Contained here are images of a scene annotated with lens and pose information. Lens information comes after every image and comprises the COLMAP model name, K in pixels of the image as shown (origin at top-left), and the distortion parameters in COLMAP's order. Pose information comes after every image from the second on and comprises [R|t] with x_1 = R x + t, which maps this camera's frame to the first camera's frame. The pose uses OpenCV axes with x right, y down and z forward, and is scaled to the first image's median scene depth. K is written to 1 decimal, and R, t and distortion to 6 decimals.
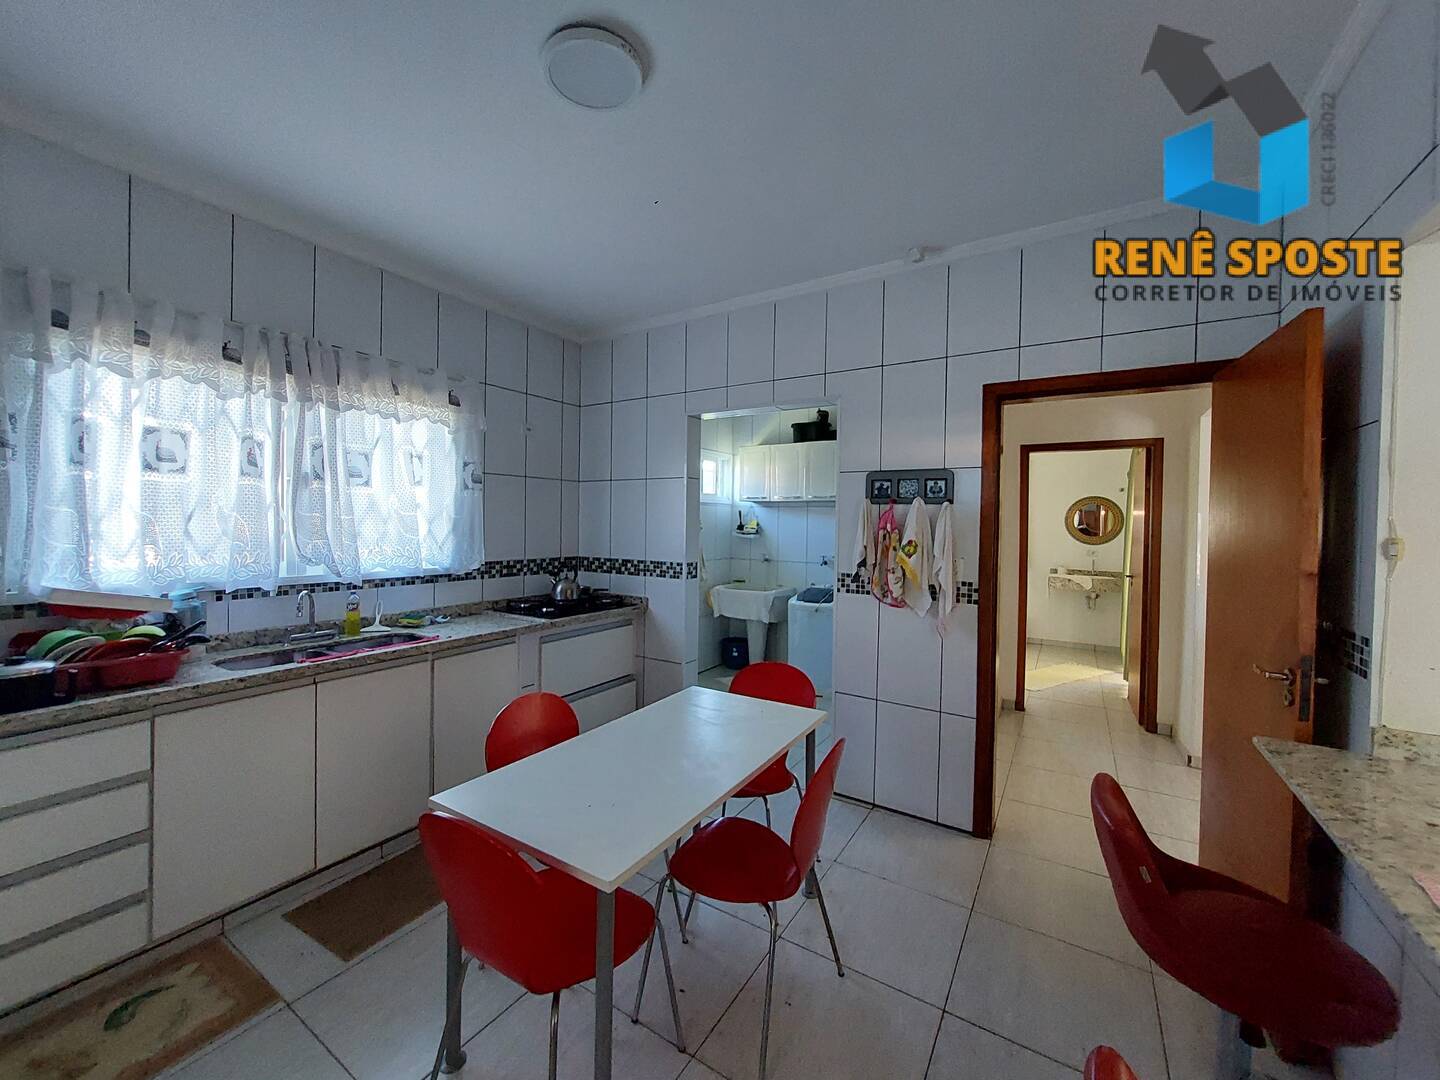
lens RADIAL K [[565.8, 0, 683.4], [0, 565.8, 531.8], [0, 0, 1]] dist [-0.001865, -0.000049]
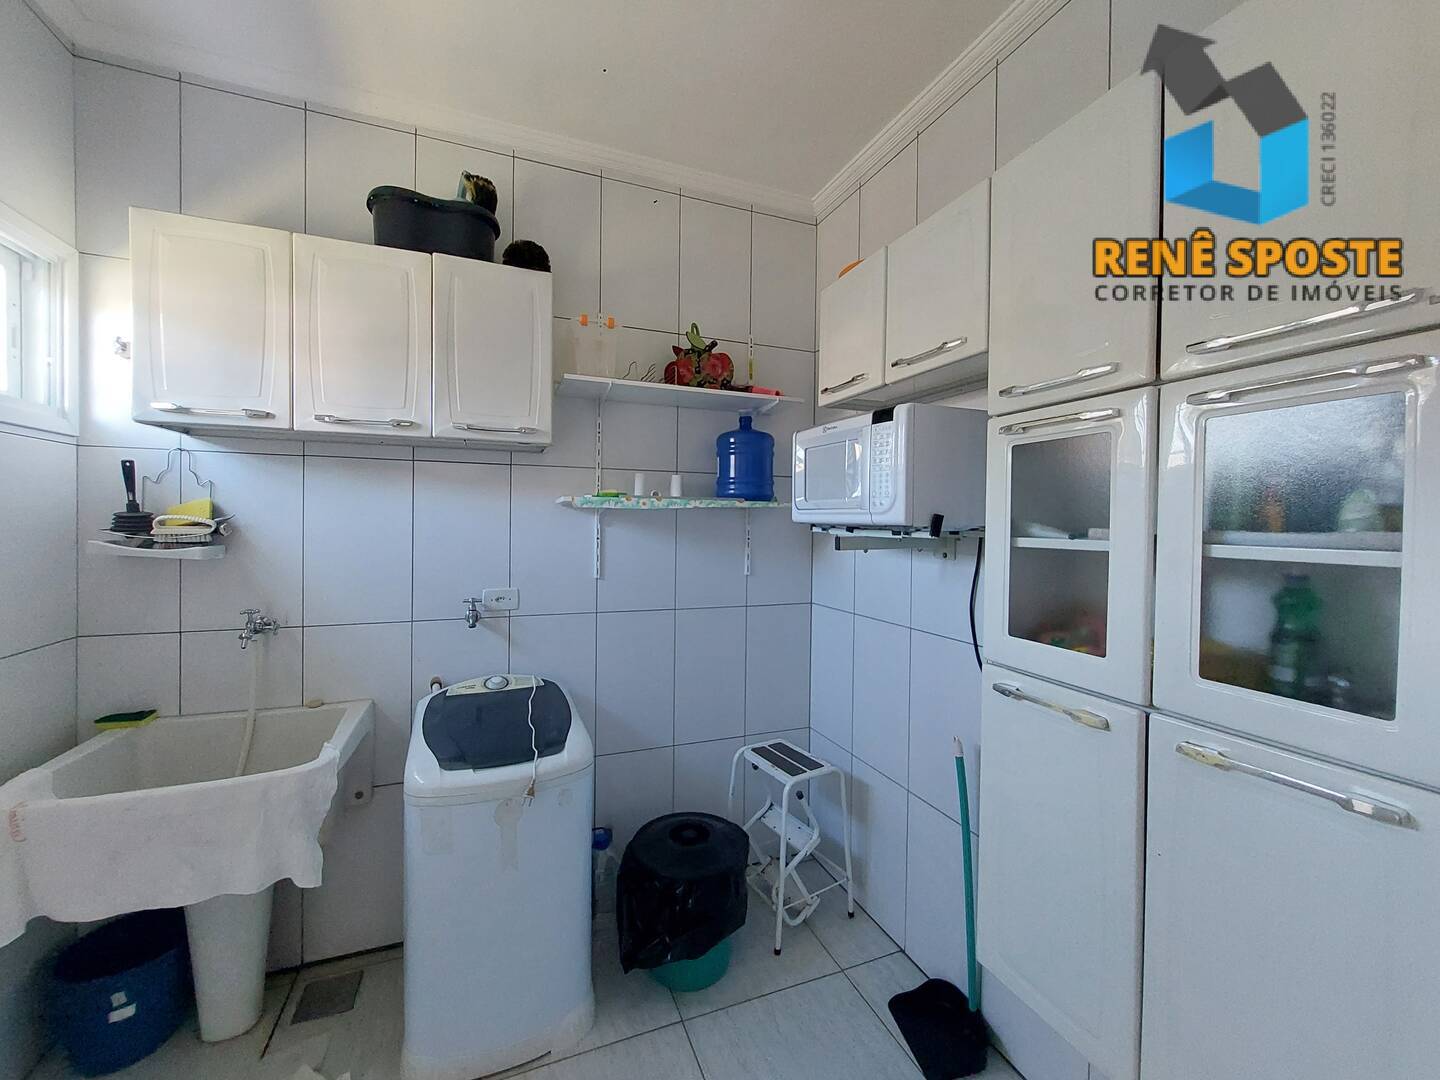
lens RADIAL K [[565.8, 0, 709.9], [0, 565.8, 525.8], [0, 0, 1]] dist [-0.001865, -0.000049]
pose [[0.572081, -0.021459, 0.819916, 0.073825], [0.011755, 0.999770, 0.017964, -0.014319], [-0.820113, -0.000638, 0.572202, 1.211577]]
